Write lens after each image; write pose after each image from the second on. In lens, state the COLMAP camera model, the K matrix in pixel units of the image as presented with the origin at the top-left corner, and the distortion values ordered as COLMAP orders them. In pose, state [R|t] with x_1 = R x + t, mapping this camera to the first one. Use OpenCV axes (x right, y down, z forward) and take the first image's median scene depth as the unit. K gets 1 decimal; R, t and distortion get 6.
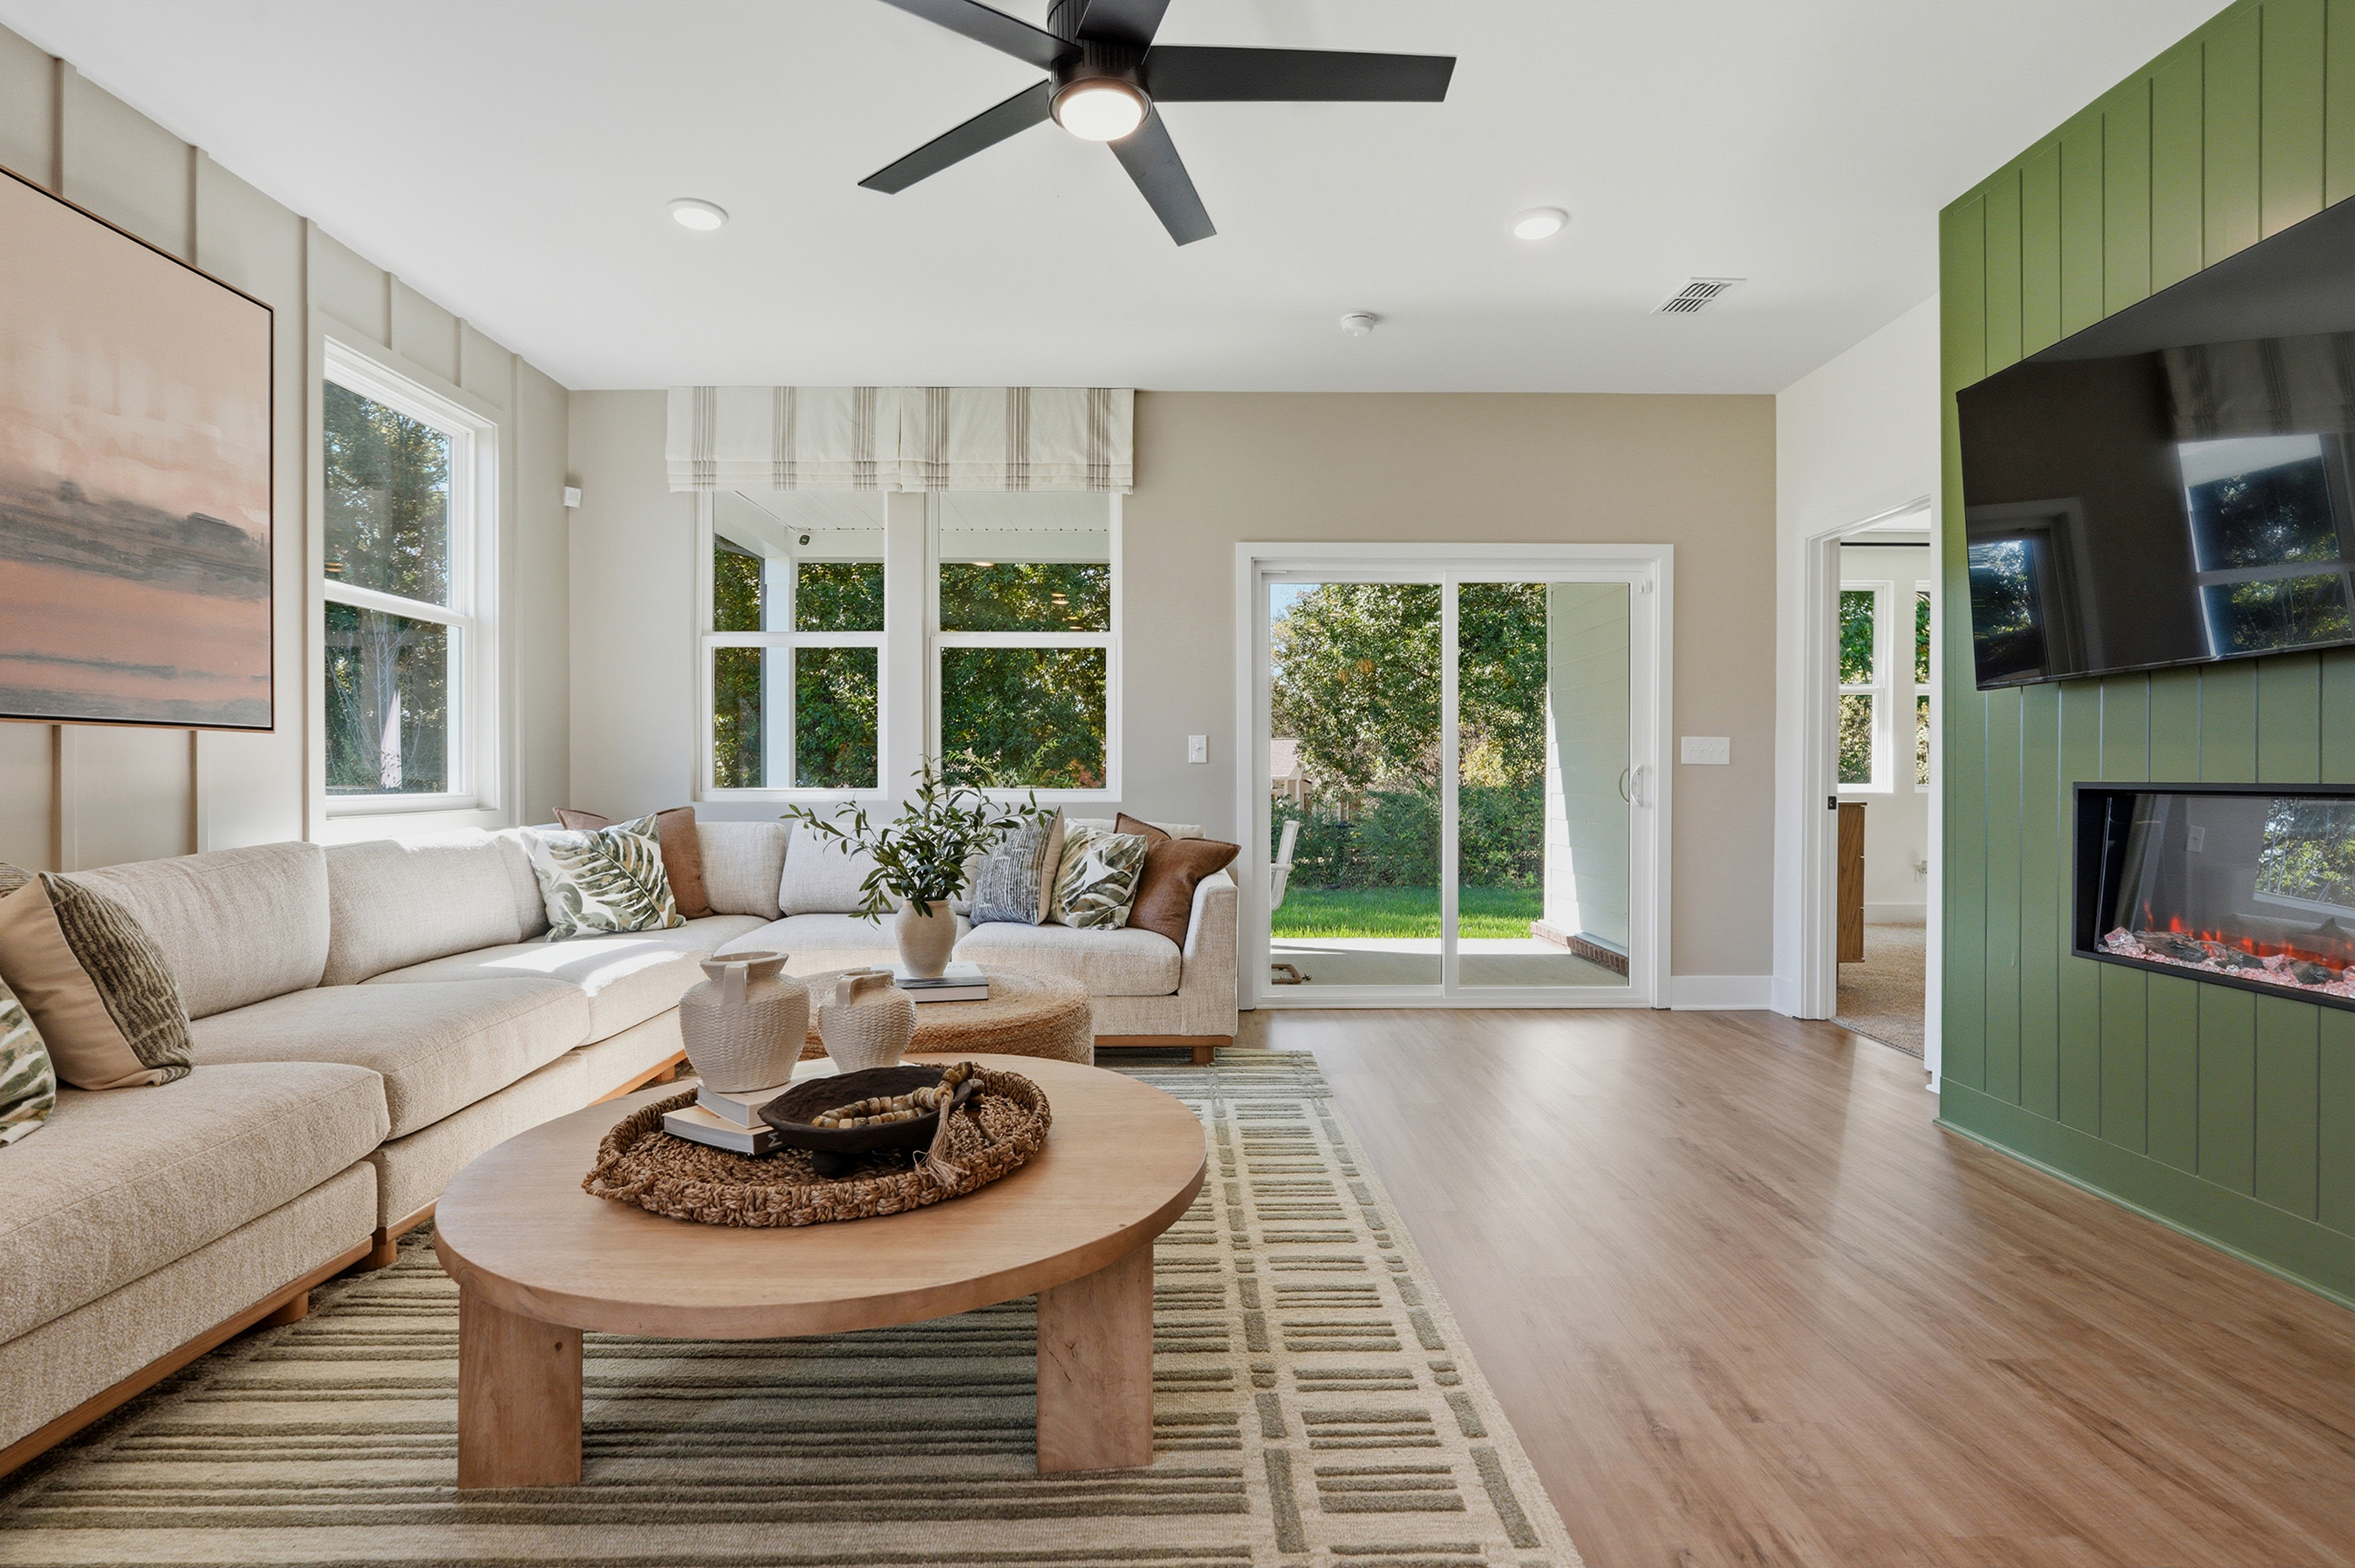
lens RADIAL K [[1110.3, 0, 1170.9], [0, 1110.3, 779.5], [0, 0, 1]] dist [0.001116, 0.000450]
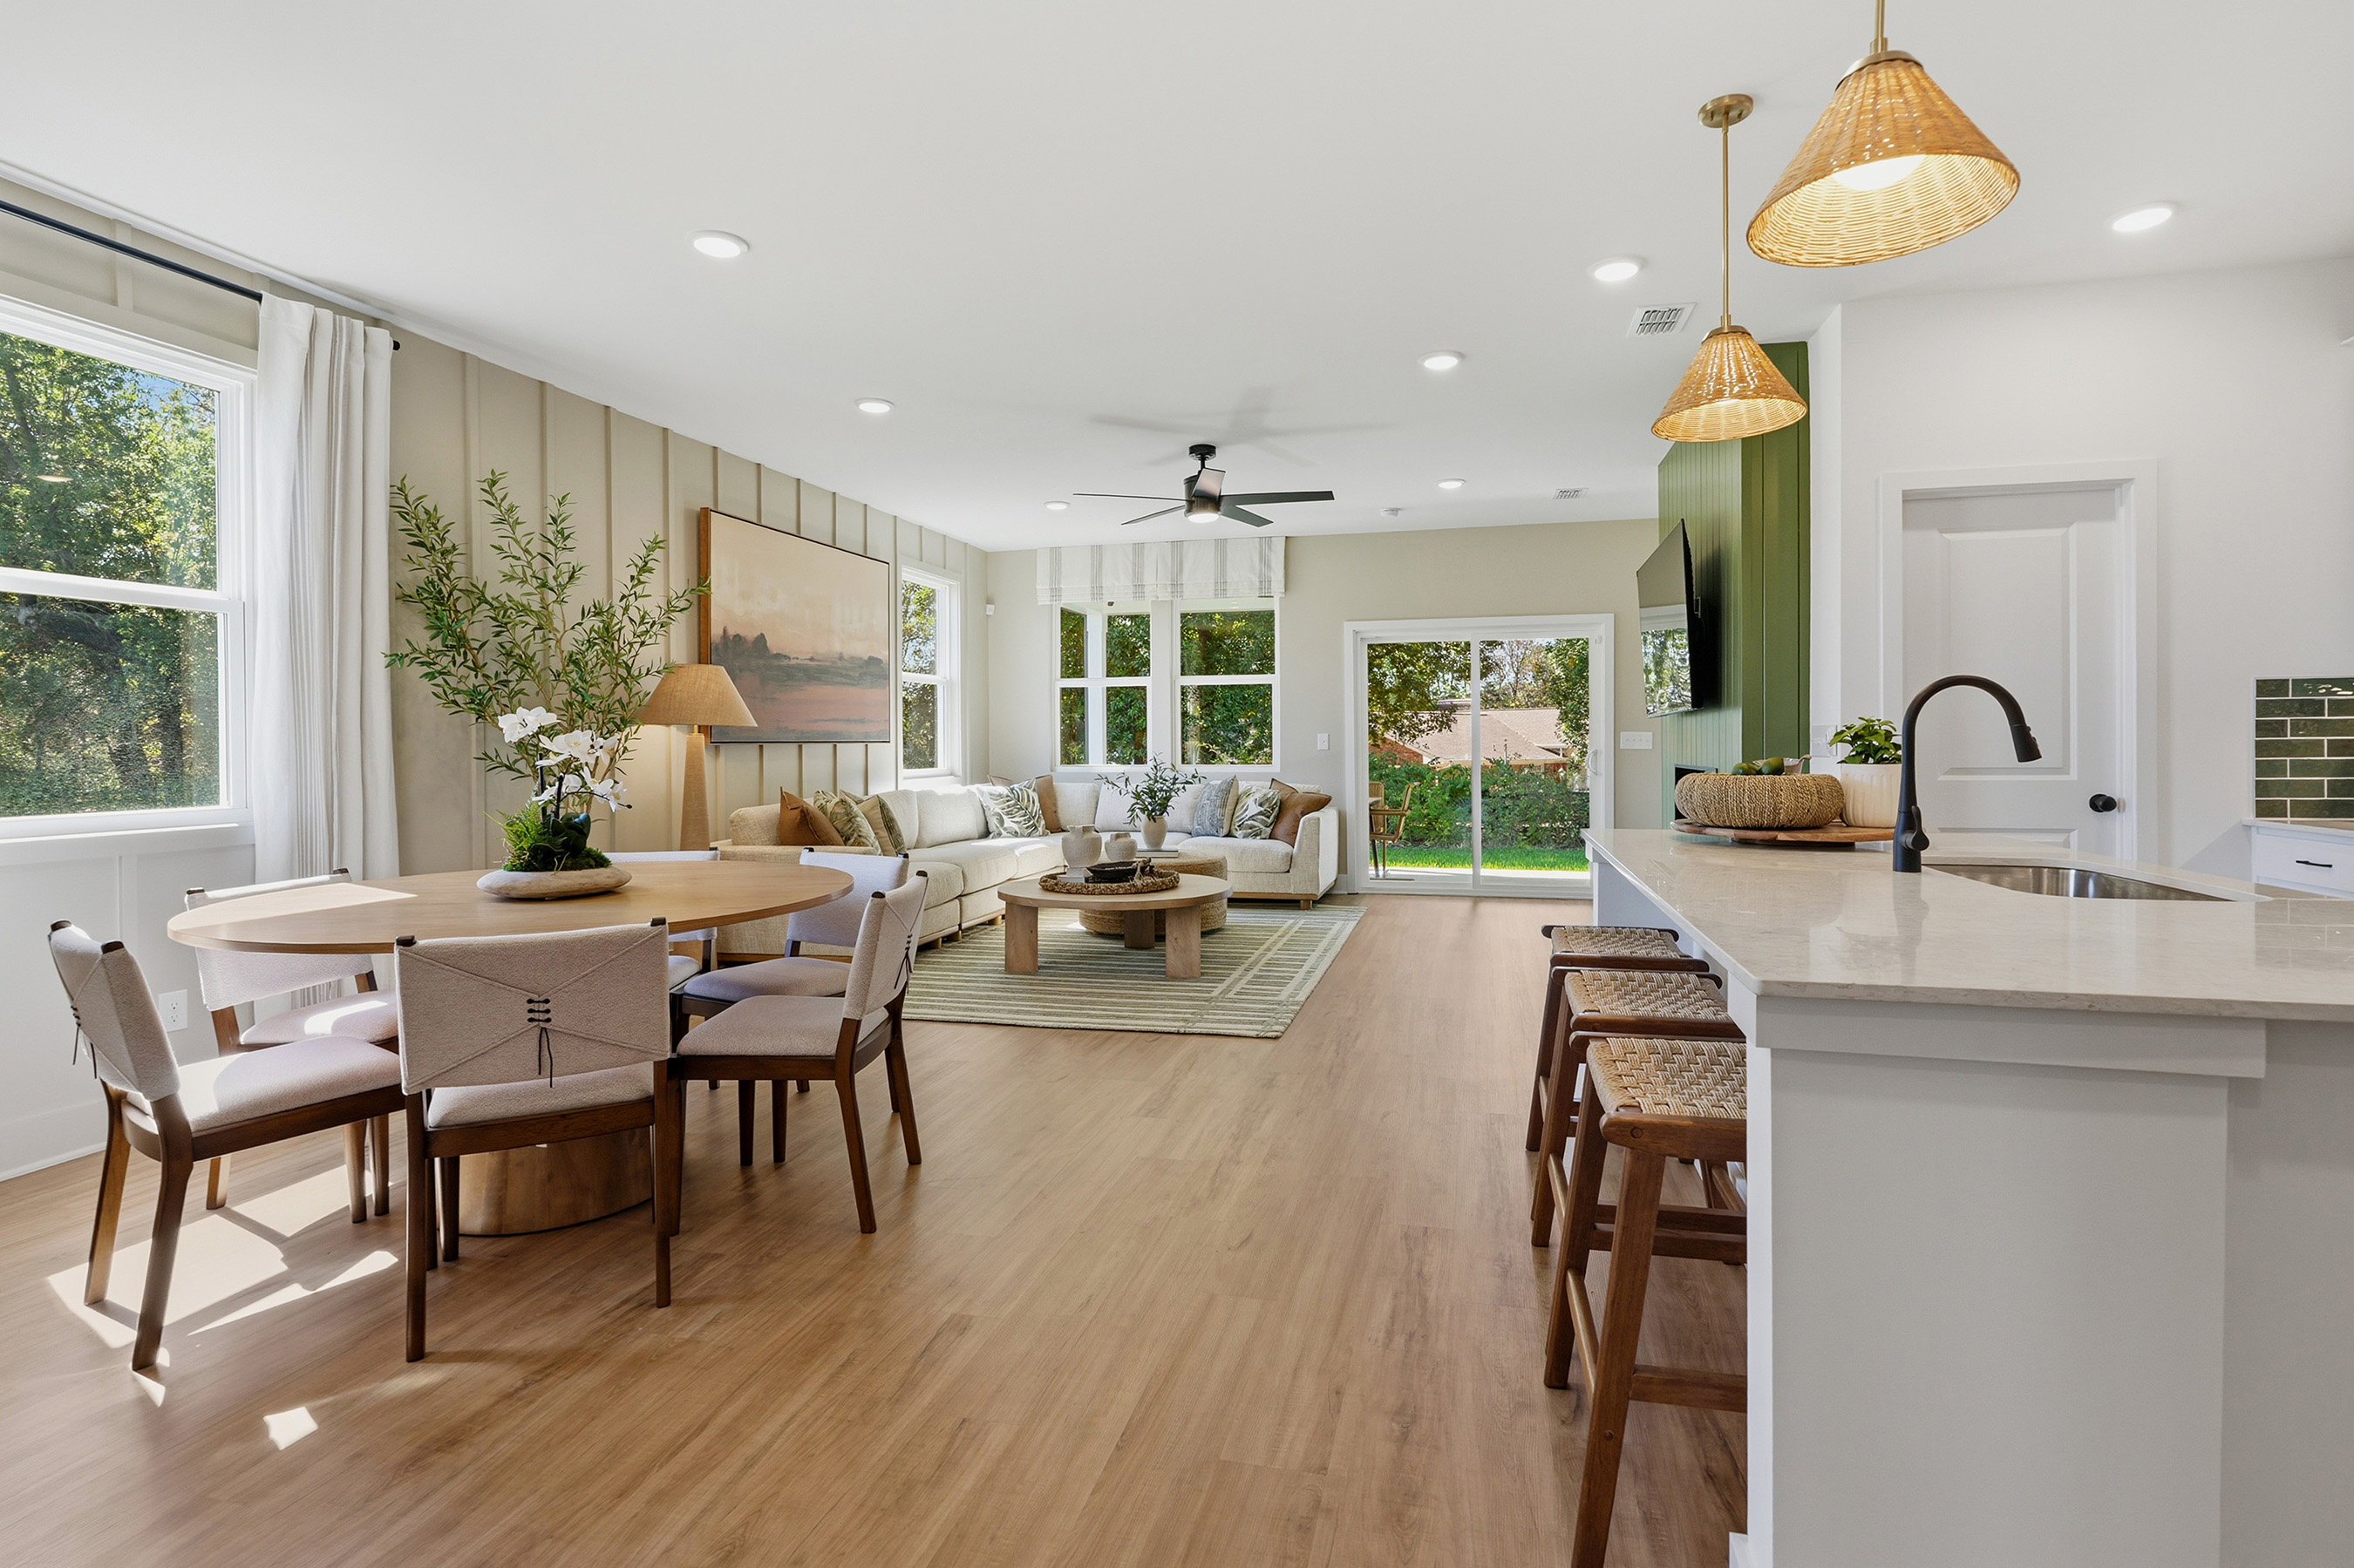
lens RADIAL K [[1115.8, 0, 1185.1], [0, 1115.8, 741.7], [0, 0, 1]] dist [-0.001320, -0.000379]
pose [[0.965280, -0.008009, -0.261093, 0.314601], [0.006369, 0.999954, -0.007128, -0.019133], [0.261138, 0.005217, 0.965287, -0.854808]]
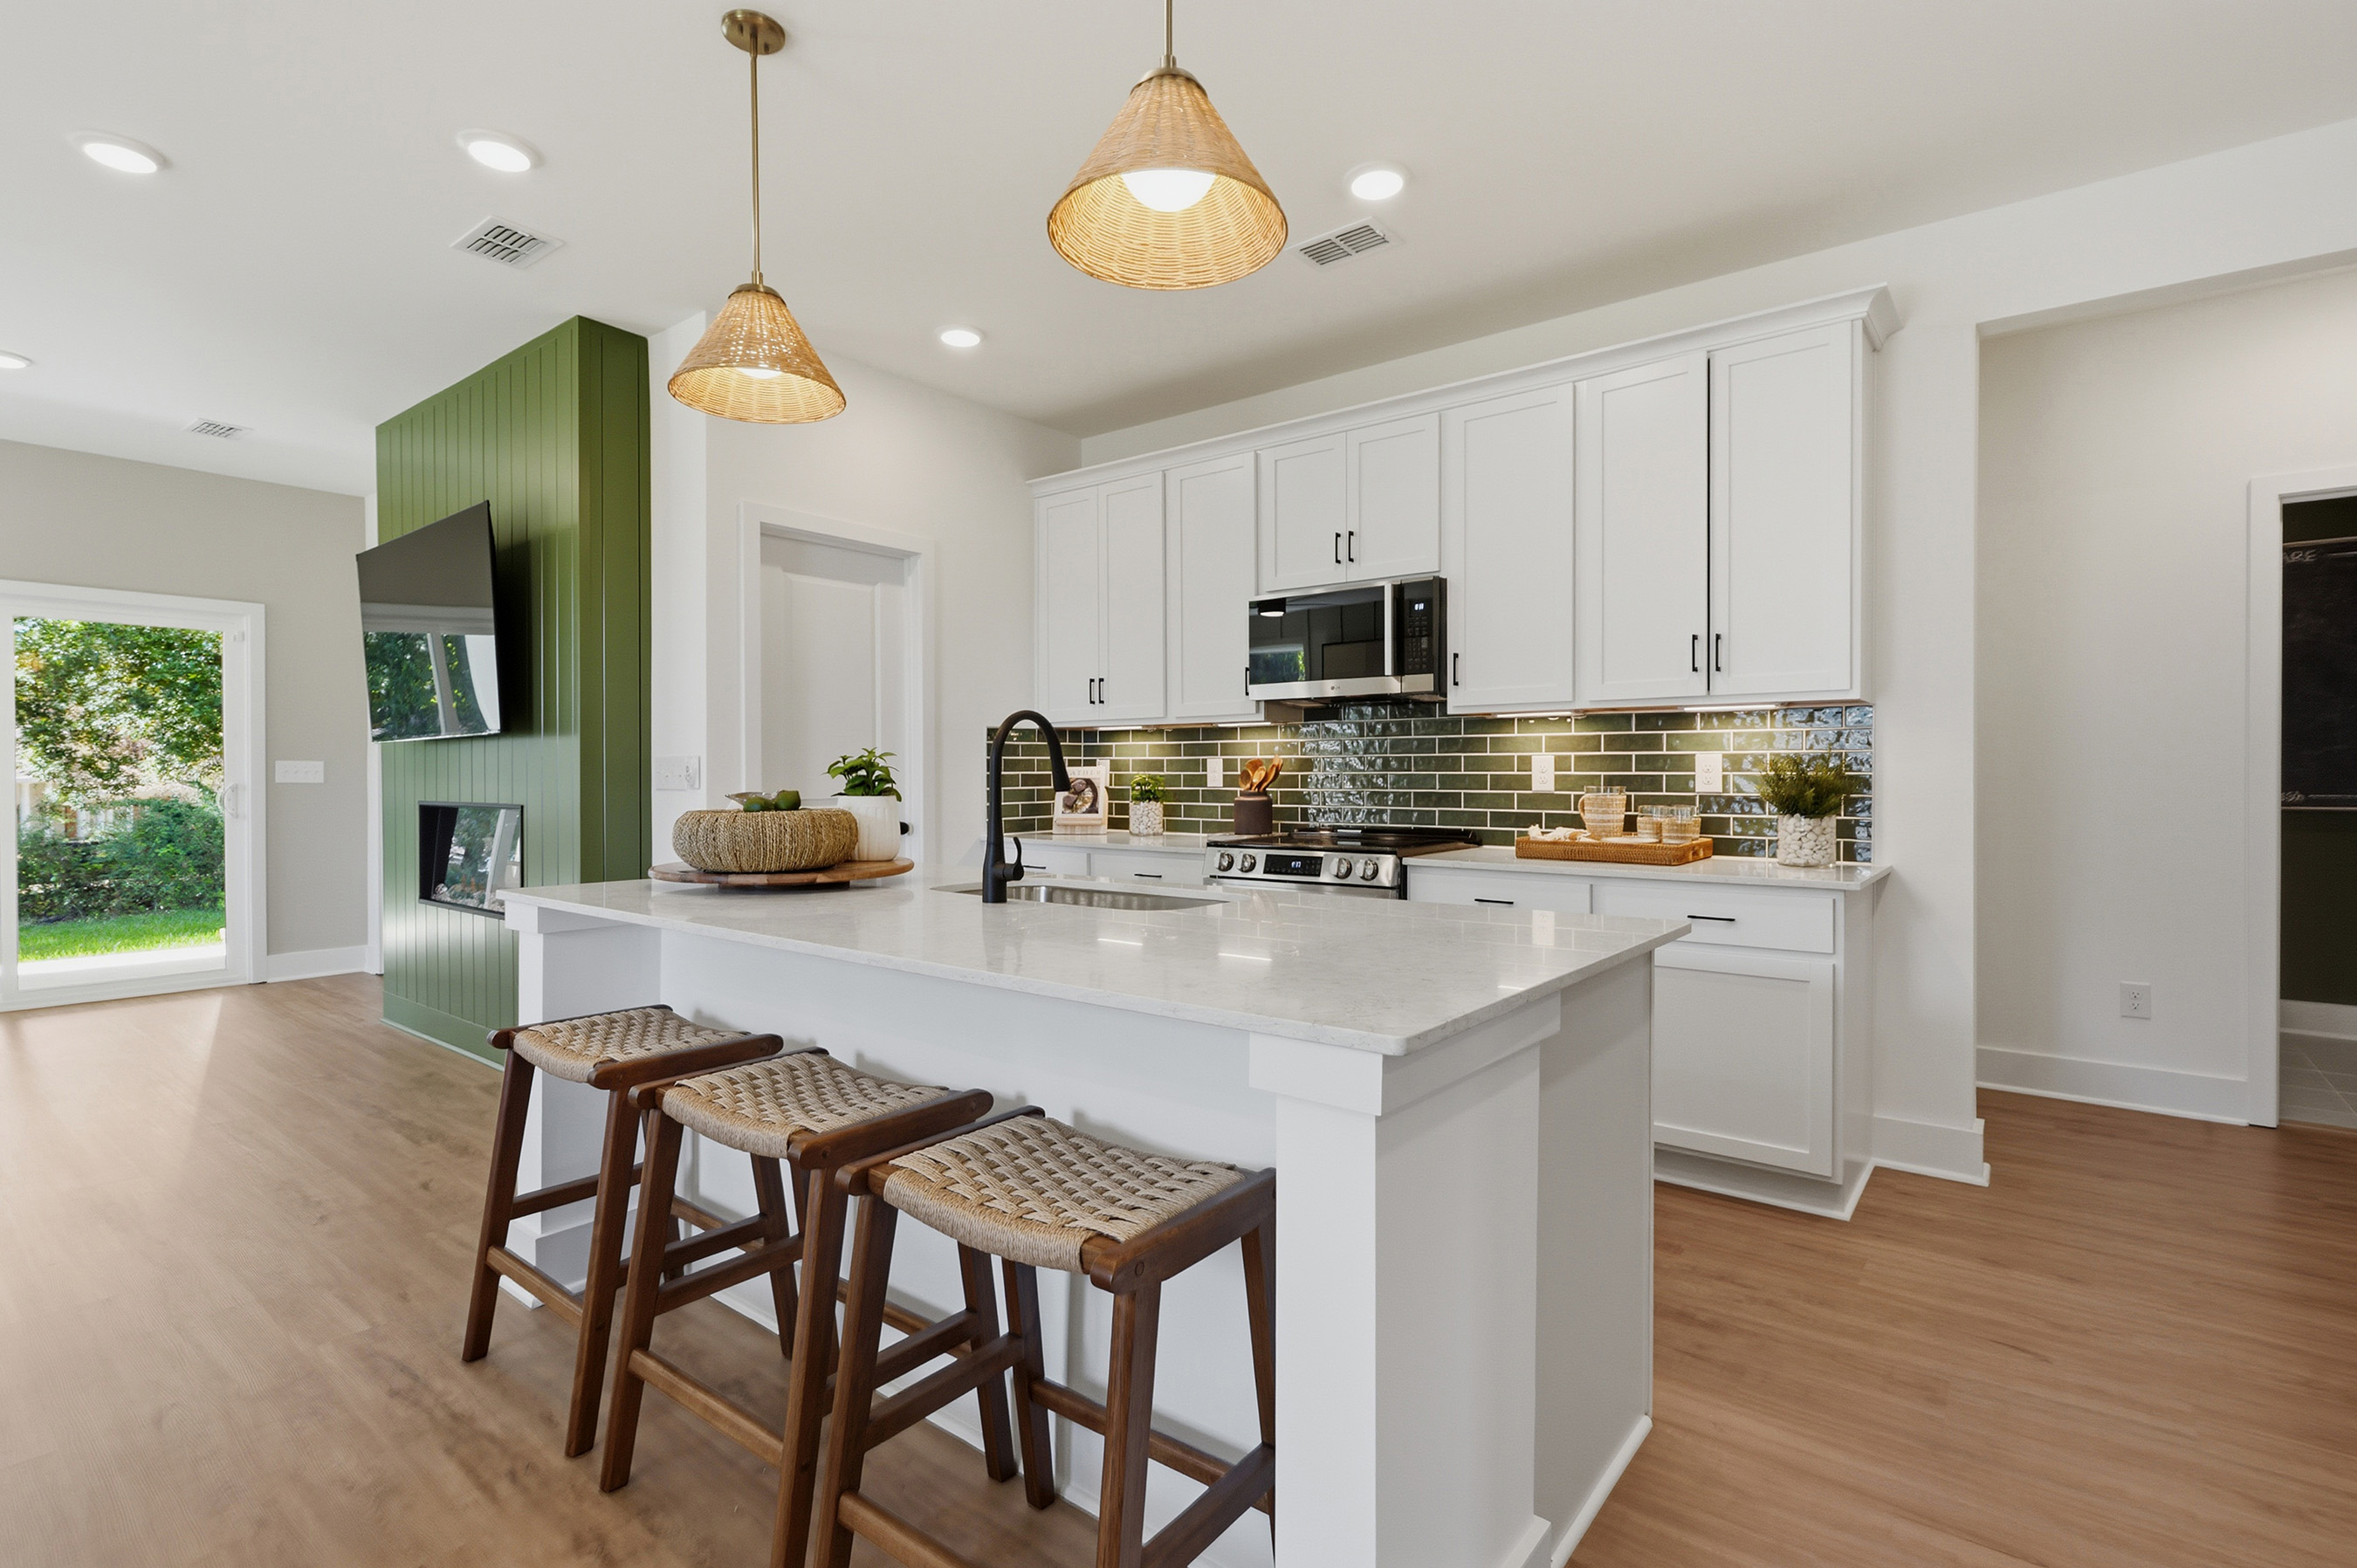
lens RADIAL K [[1111.4, 0, 1171.9], [0, 1111.4, 779.5], [0, 0, 1]] dist [0.001116, 0.000450]
pose [[0.629093, -0.006967, 0.777299, 0.145869], [0.005671, 0.999974, 0.004372, -0.019734], [-0.777310, 0.001658, 0.629116, -0.649551]]
